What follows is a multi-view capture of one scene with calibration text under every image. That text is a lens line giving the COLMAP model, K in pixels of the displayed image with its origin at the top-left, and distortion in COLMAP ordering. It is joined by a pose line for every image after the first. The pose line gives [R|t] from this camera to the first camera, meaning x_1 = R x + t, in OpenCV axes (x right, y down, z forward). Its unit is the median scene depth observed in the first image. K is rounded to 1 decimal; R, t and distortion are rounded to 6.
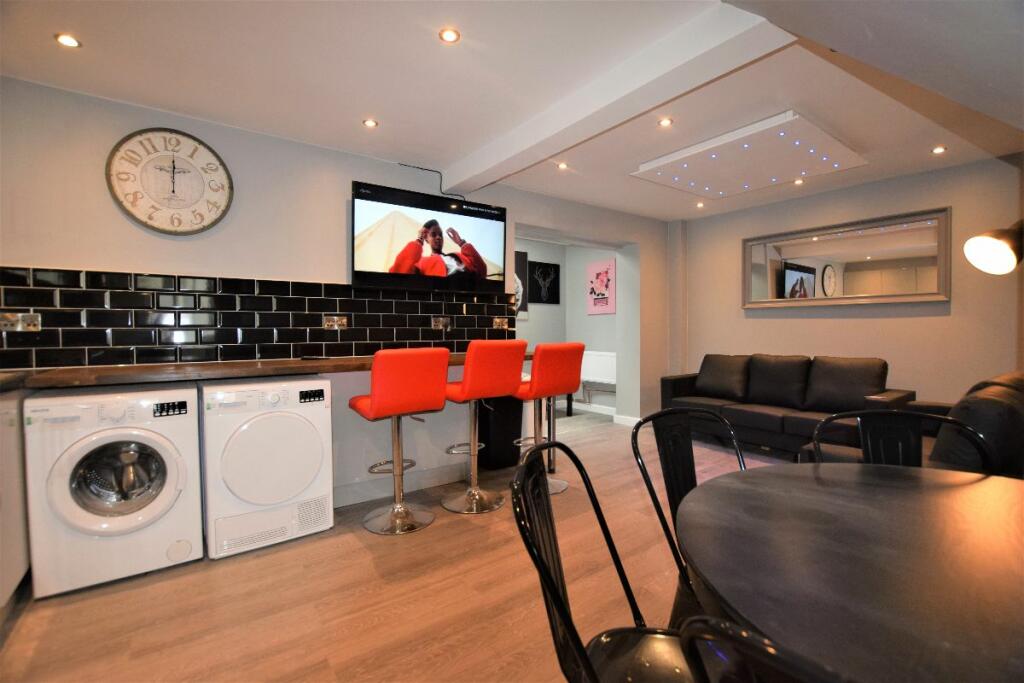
lens RADIAL K [[450.8, 0, 511.7], [0, 450.8, 341.3], [0, 0, 1]] dist [-0.025895, 0.001326]
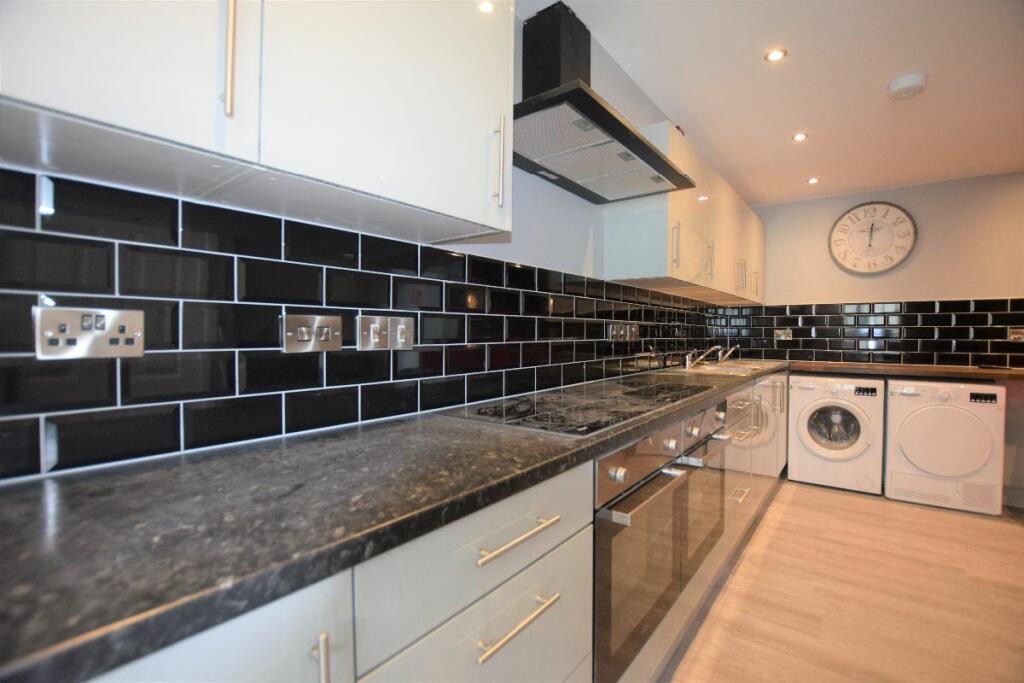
lens RADIAL K [[450.8, 0, 507.7], [0, 450.8, 340.5], [0, 0, 1]] dist [-0.025895, 0.001326]
pose [[0.247336, 0.021879, -0.968683, 0.368850], [-0.026113, 0.999532, 0.015909, -0.017467], [0.968578, 0.021360, 0.247792, -0.525468]]
